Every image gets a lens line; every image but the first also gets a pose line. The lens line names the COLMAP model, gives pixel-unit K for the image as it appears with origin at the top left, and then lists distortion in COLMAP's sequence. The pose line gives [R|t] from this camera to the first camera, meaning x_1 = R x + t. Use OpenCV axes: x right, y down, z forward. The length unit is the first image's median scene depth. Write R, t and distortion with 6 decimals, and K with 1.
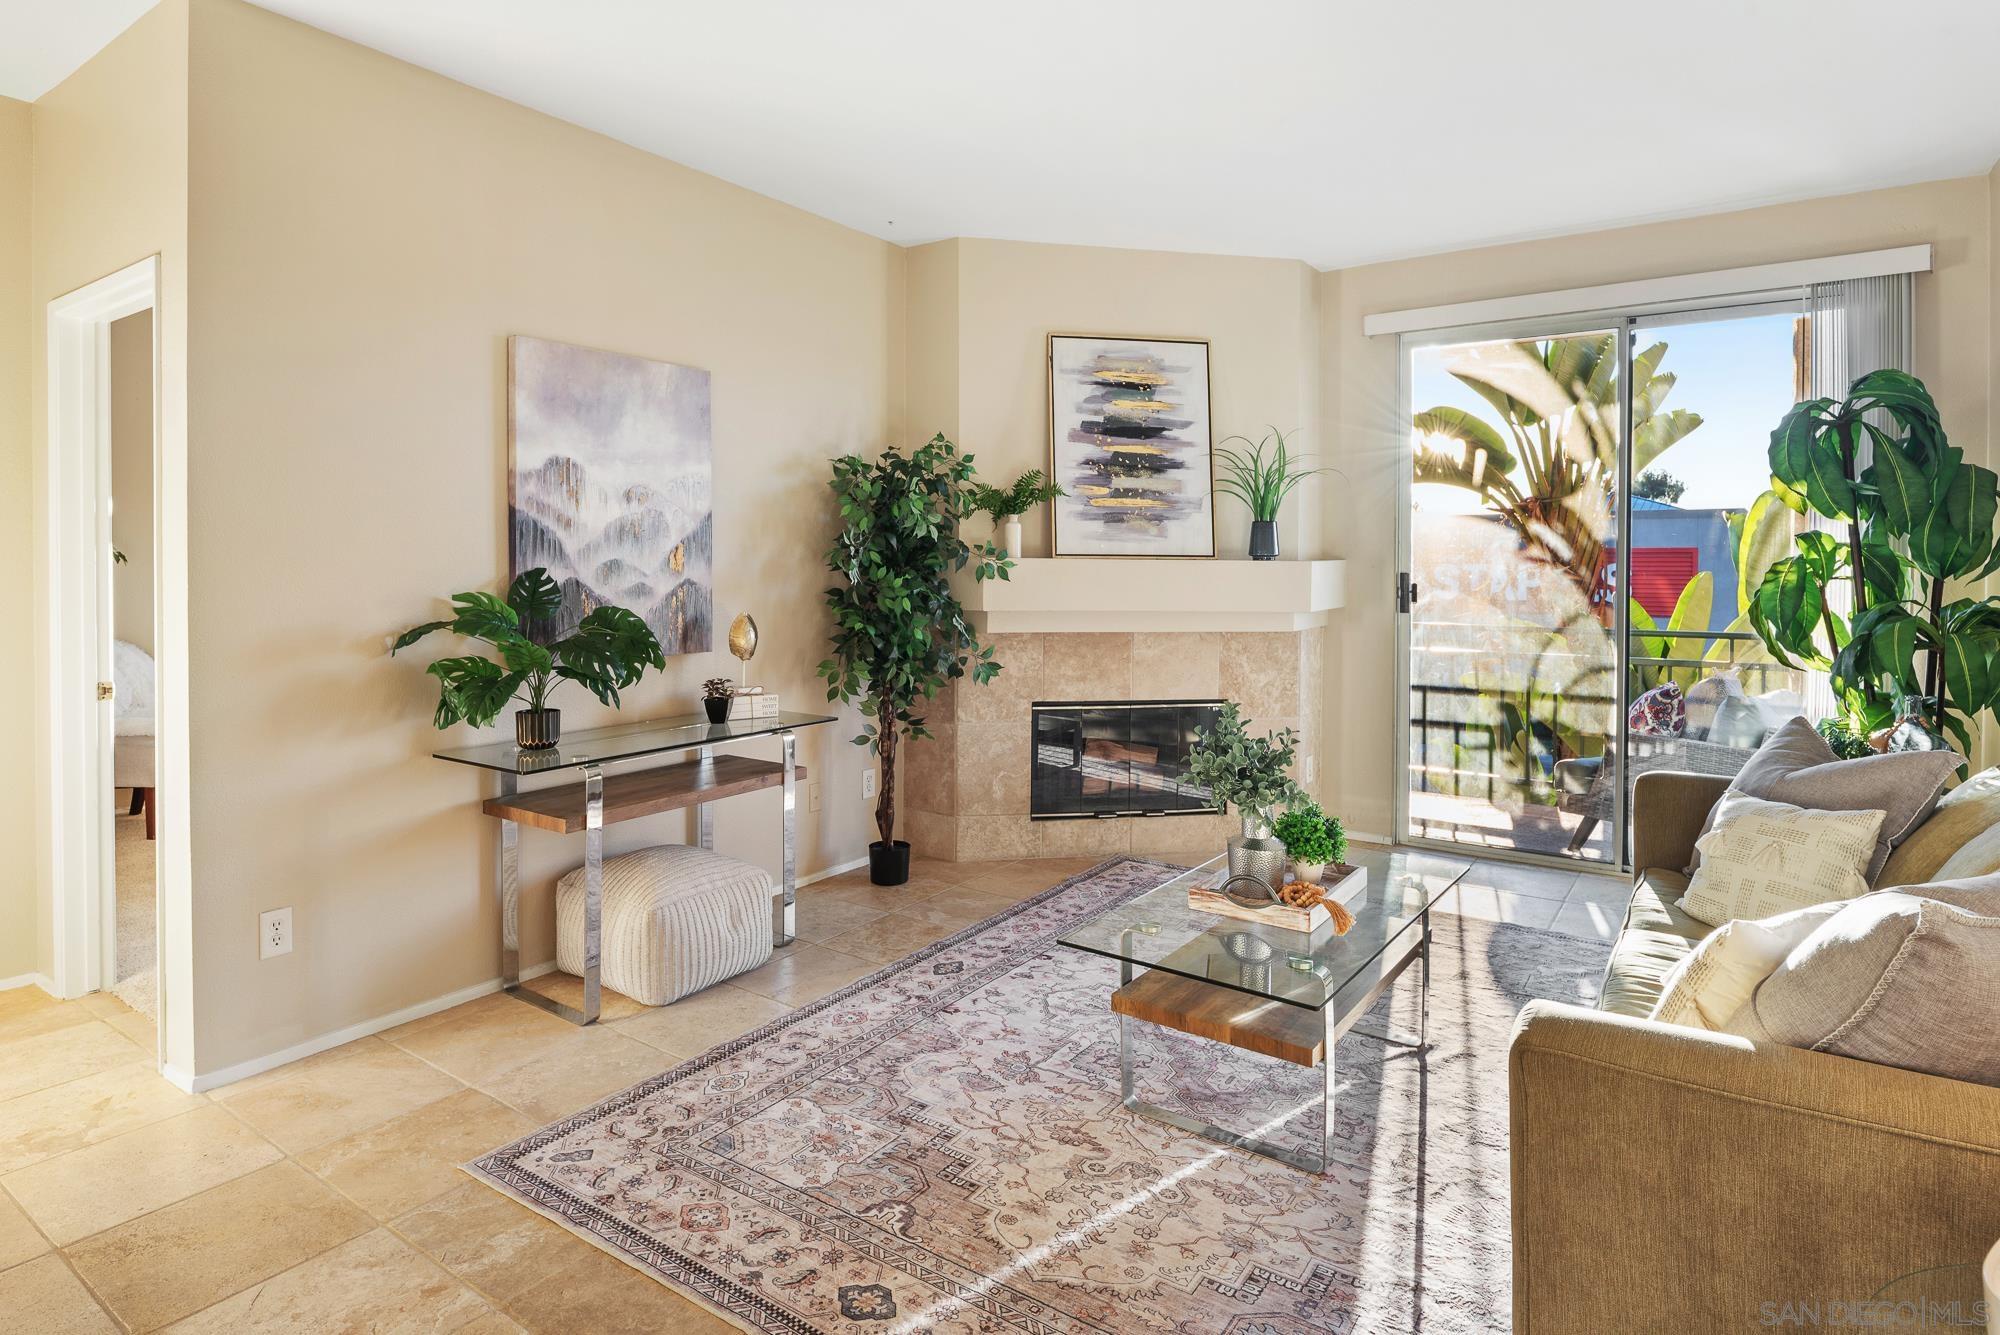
lens RADIAL K [[1086.4, 0, 994.7], [0, 1086.4, 571.0], [0, 0, 1]] dist [-0.003036, -0.005081]
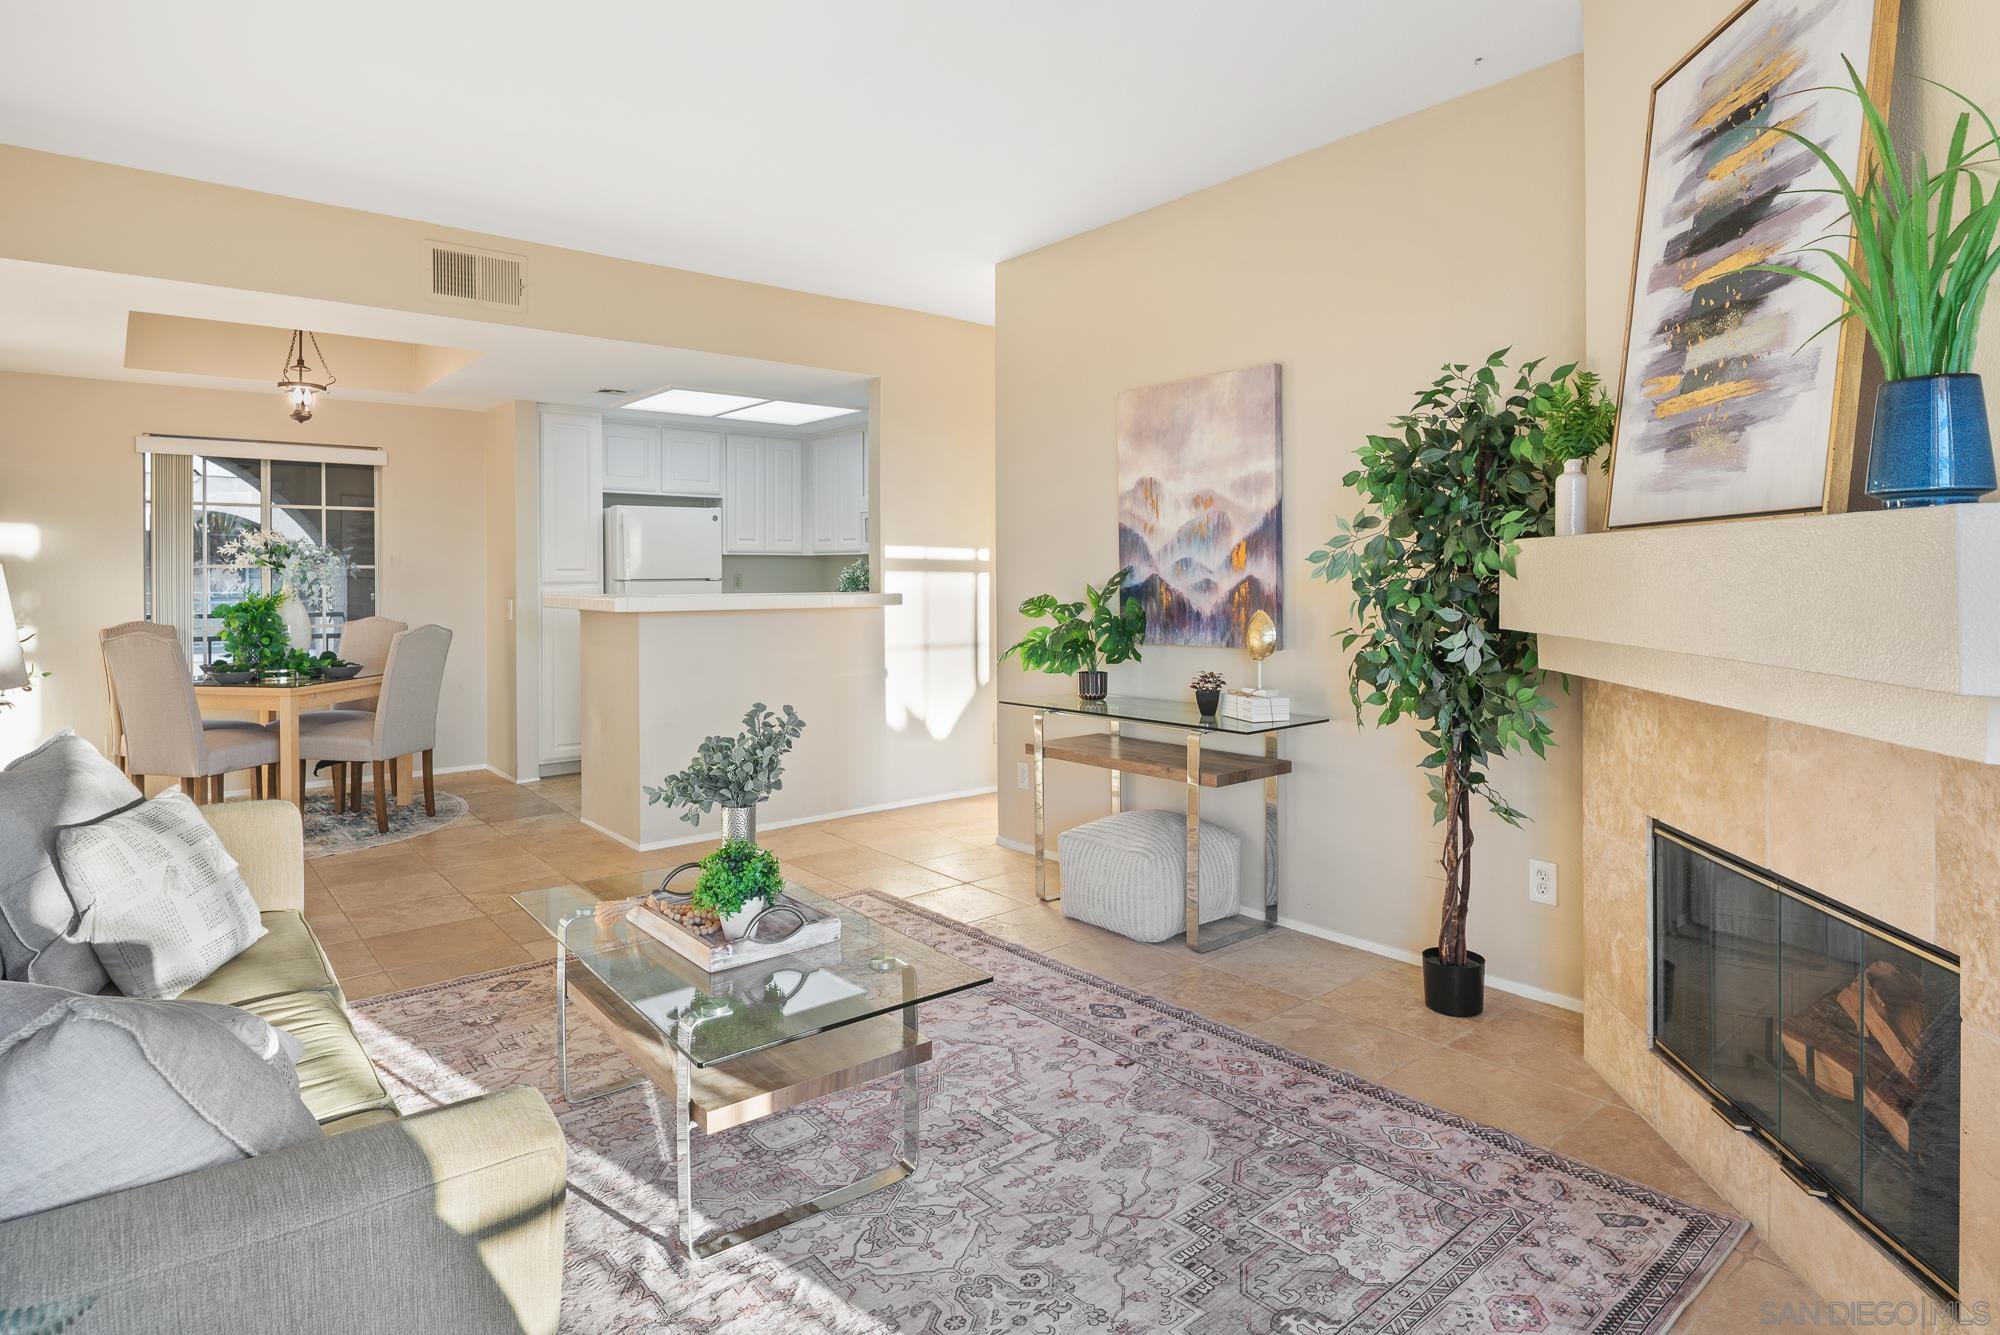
lens RADIAL K [[1086.4, 0, 994.7], [0, 1086.4, 571.0], [0, 0, 1]] dist [-0.003036, -0.005081]
pose [[-0.276765, -0.009882, -0.960887, 0.852990], [-0.003541, 0.999951, -0.009264, 0.014991], [0.960931, 0.000838, -0.276786, 1.176834]]
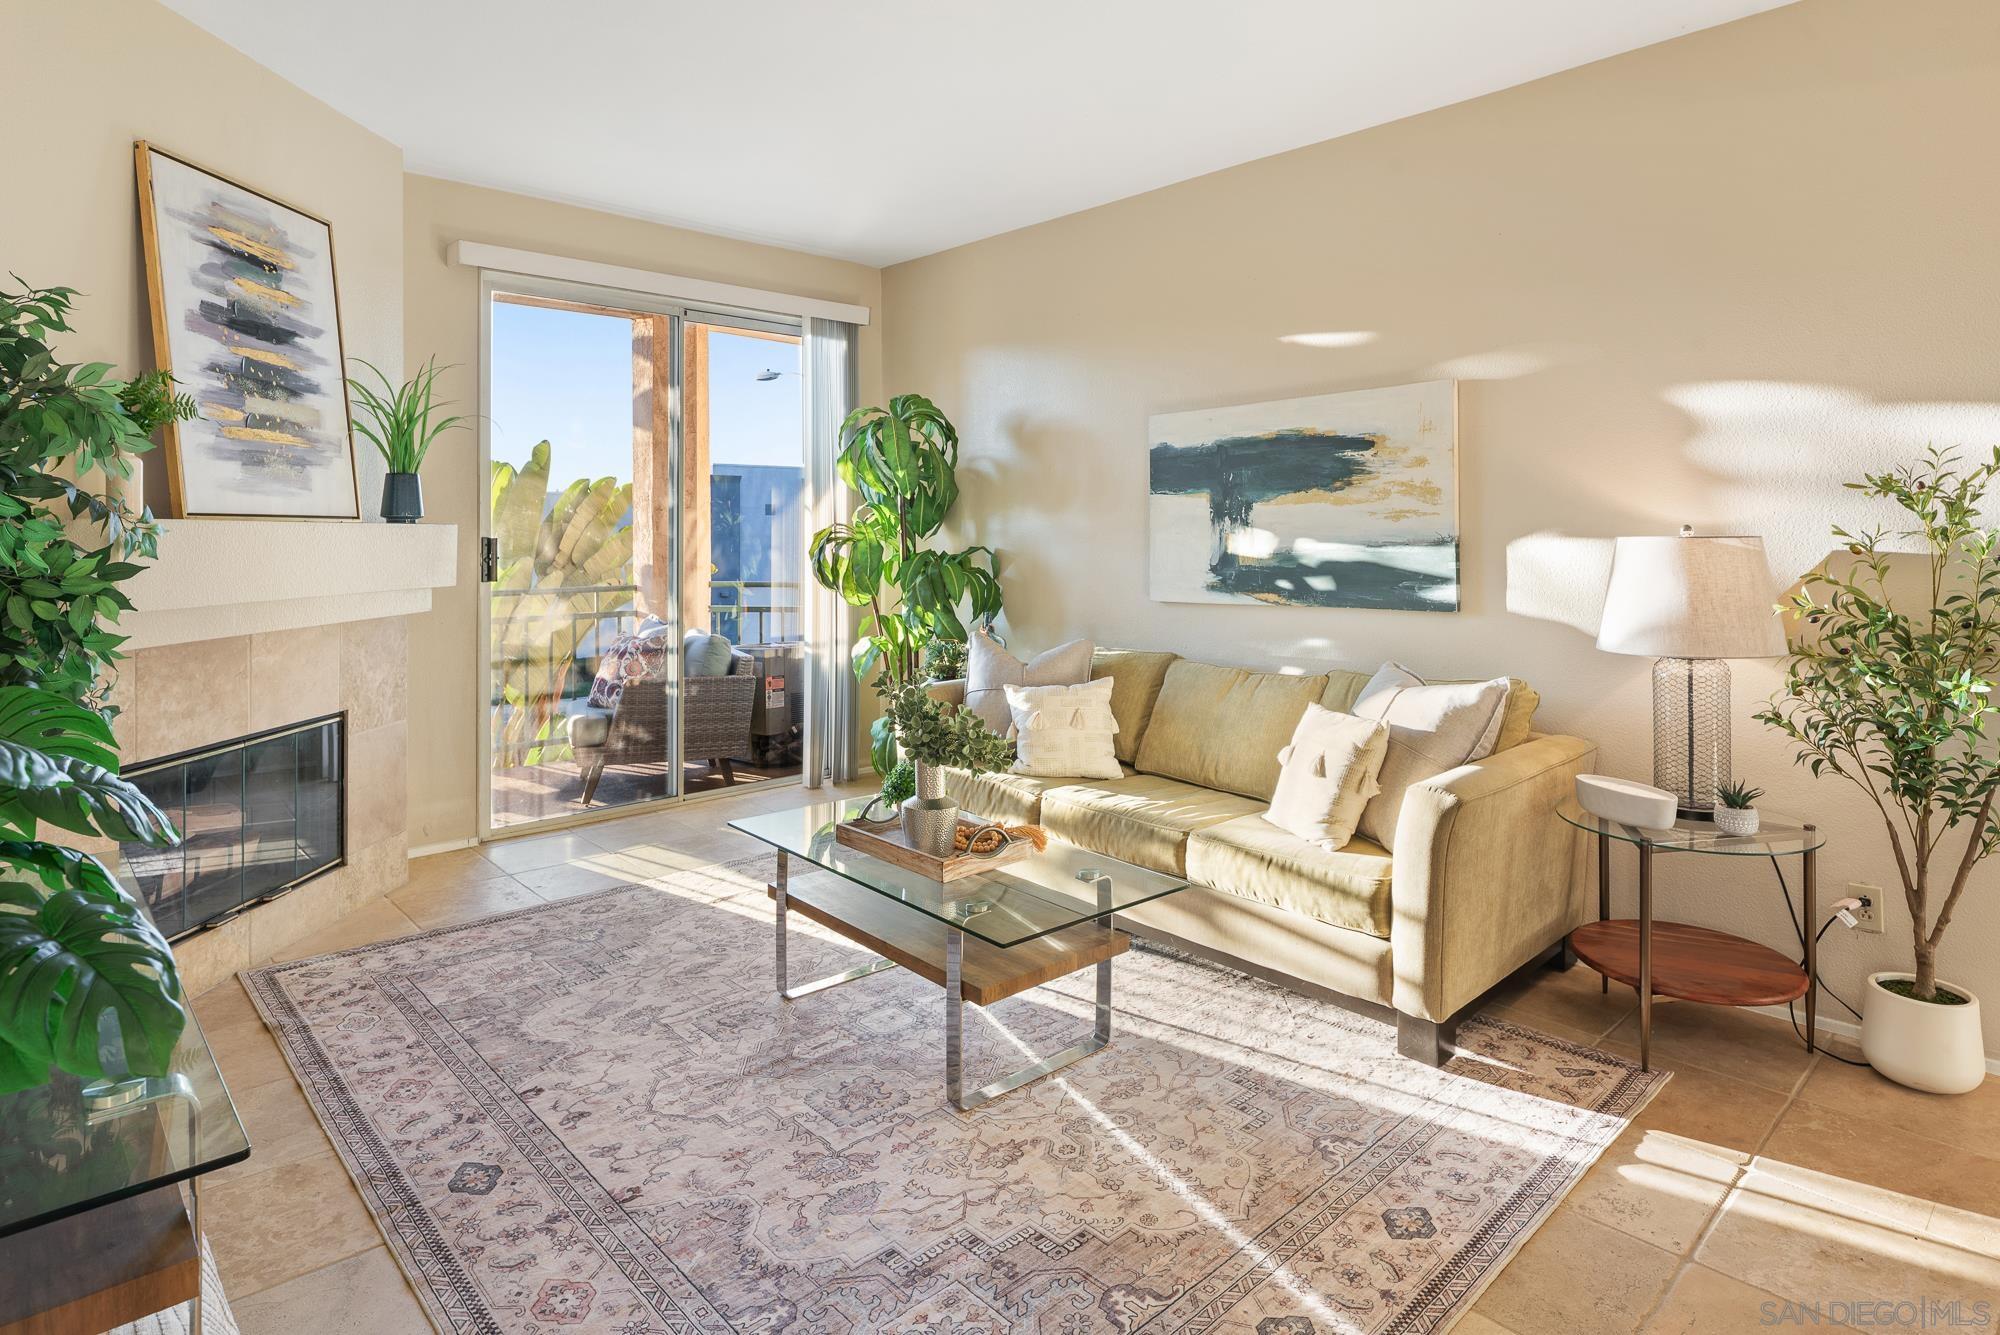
lens RADIAL K [[1083.1, 0, 1001.1], [0, 1083.1, 526.6], [0, 0, 1]] dist [-0.003949, -0.001838]
pose [[0.215290, -0.002250, 0.976547, -0.592288], [0.007345, 0.999973, 0.000685, -0.006795], [-0.976522, 0.007026, 0.215301, 0.579333]]
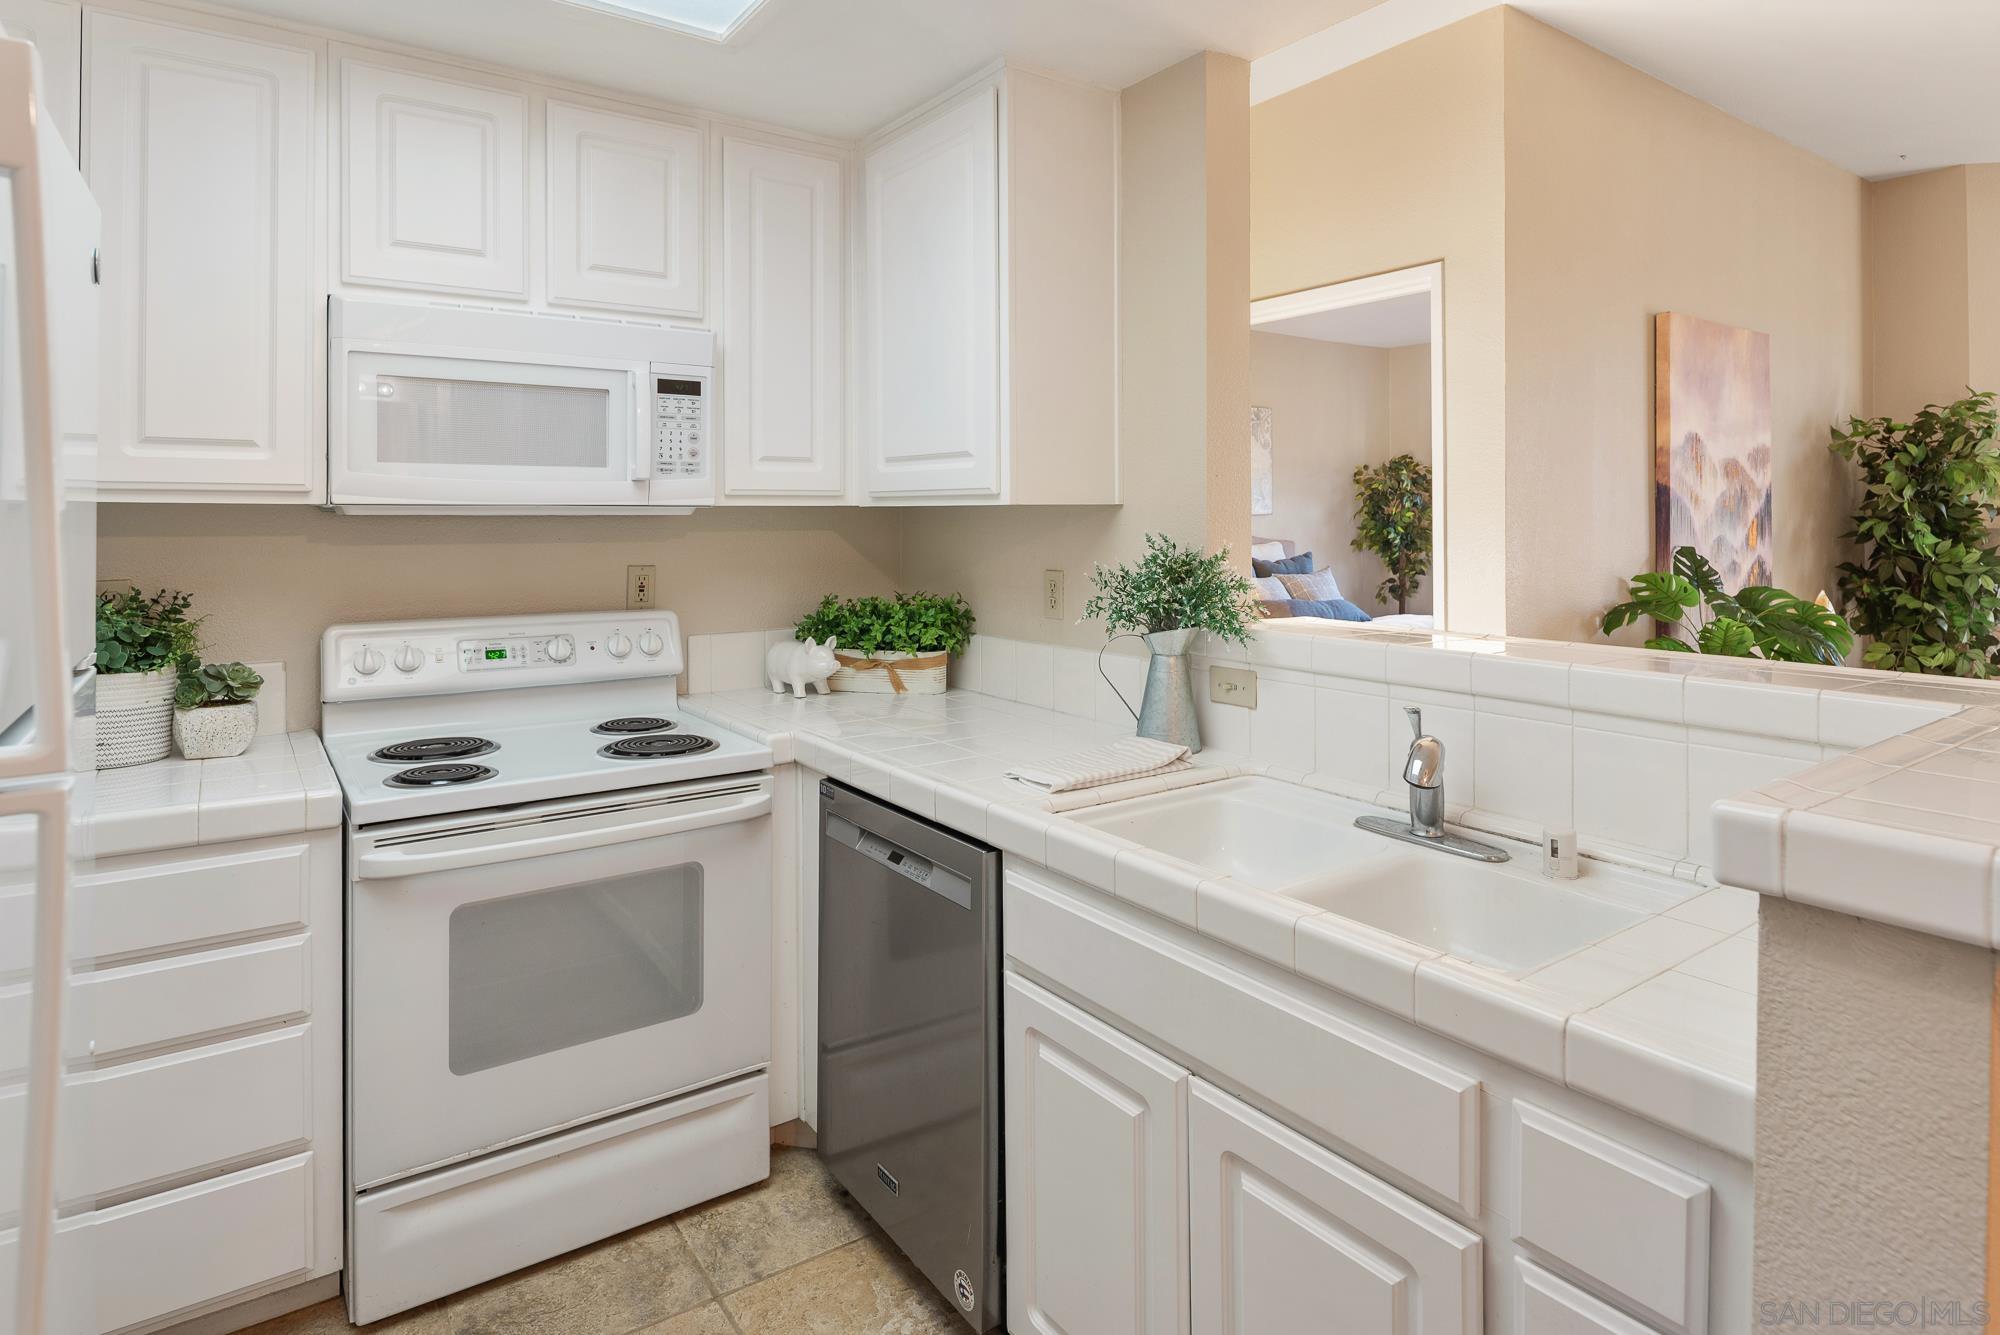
lens RADIAL K [[1108.2, 0, 1001.9], [0, 1108.2, 513.5], [0, 0, 1]] dist [-0.002397, -0.001124]
pose [[0.940675, -0.008238, -0.339210, -0.645589], [0.005461, 0.999943, -0.009142, -0.026236], [0.339266, 0.006747, 0.940666, -0.147810]]
